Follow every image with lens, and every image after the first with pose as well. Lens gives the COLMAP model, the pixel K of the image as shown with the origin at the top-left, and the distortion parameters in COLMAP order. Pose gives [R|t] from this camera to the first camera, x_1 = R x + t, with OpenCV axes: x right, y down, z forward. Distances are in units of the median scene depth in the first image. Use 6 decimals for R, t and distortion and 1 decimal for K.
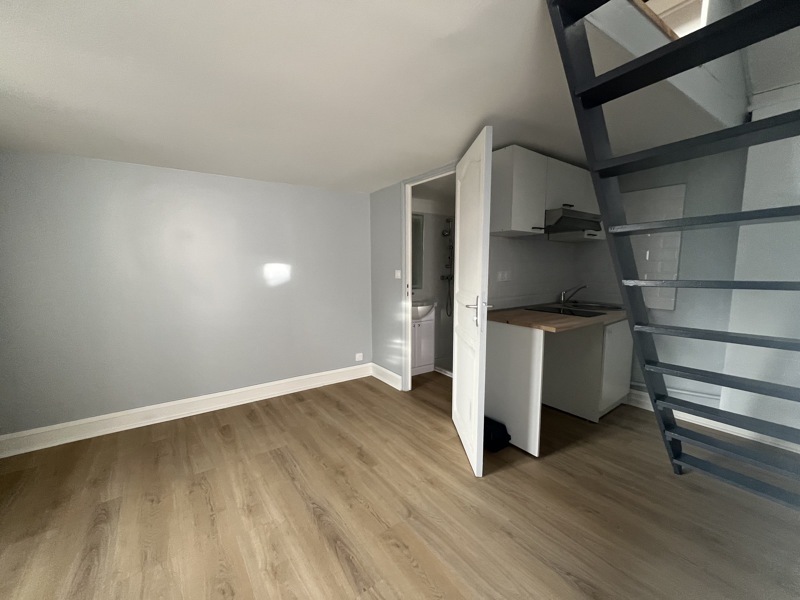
lens RADIAL K [[323.6, 0, 400.6], [0, 323.6, 299.4], [0, 0, 1]] dist [-0.001072, -0.000135]
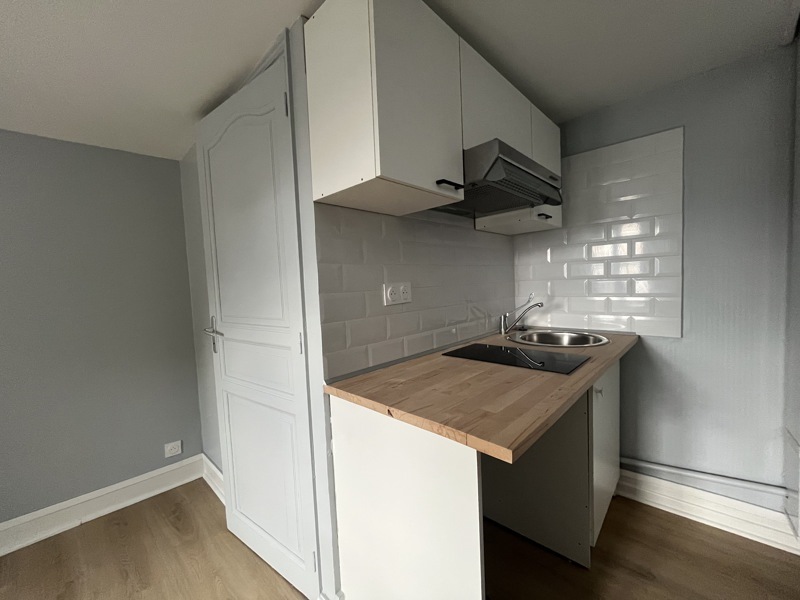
lens RADIAL K [[323.6, 0, 399.5], [0, 323.6, 301.8], [0, 0, 1]] dist [-0.001072, -0.000135]
pose [[0.981952, -0.054597, 0.181078, 0.226675], [0.062308, 0.997364, -0.037172, -0.040252], [-0.178571, 0.047784, 0.982766, 0.494580]]
